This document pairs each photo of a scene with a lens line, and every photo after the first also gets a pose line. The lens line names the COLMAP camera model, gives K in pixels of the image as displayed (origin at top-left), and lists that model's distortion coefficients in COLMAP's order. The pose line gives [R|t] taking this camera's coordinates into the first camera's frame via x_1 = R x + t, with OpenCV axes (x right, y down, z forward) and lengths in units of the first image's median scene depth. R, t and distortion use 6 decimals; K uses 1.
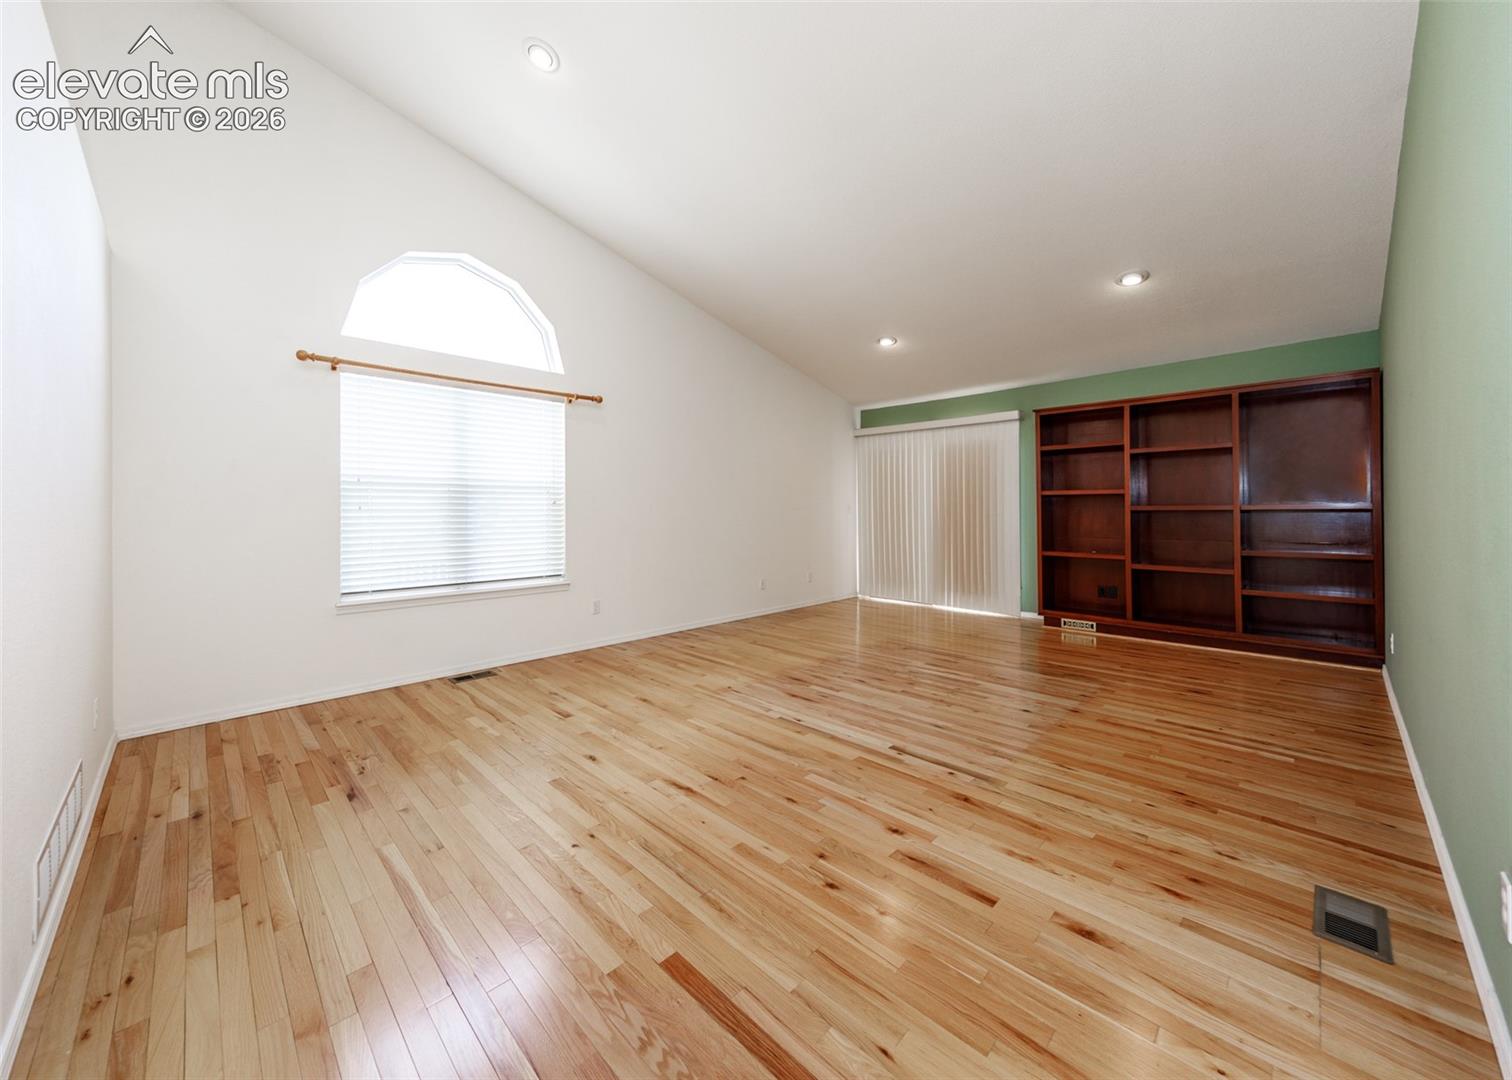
lens RADIAL K [[570.2, 0, 693.4], [0, 570.2, 518.2], [0, 0, 1]] dist [0.003756, -0.000050]
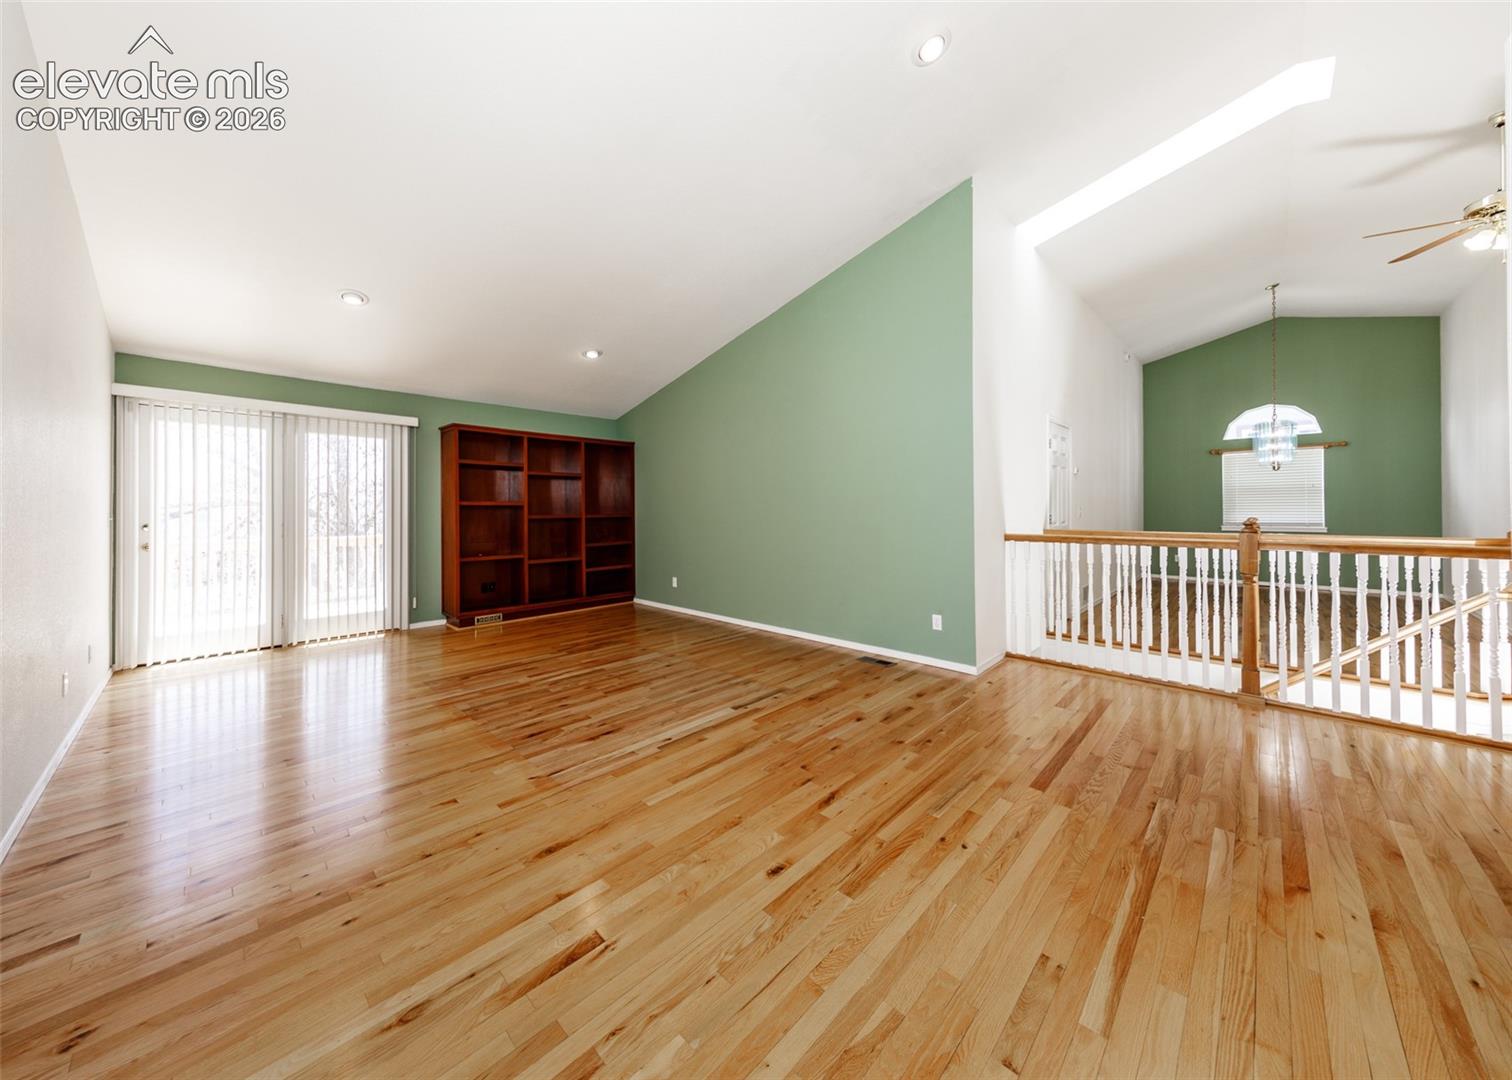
lens RADIAL K [[537.3, 0, 752.4], [0, 537.3, 502.9], [0, 0, 1]] dist [-0.000468, -0.000111]
pose [[-0.089700, 0.016808, 0.995827, -0.800230], [0.024943, 0.999582, -0.014625, -0.030166], [-0.995656, 0.023527, -0.090082, 1.011396]]
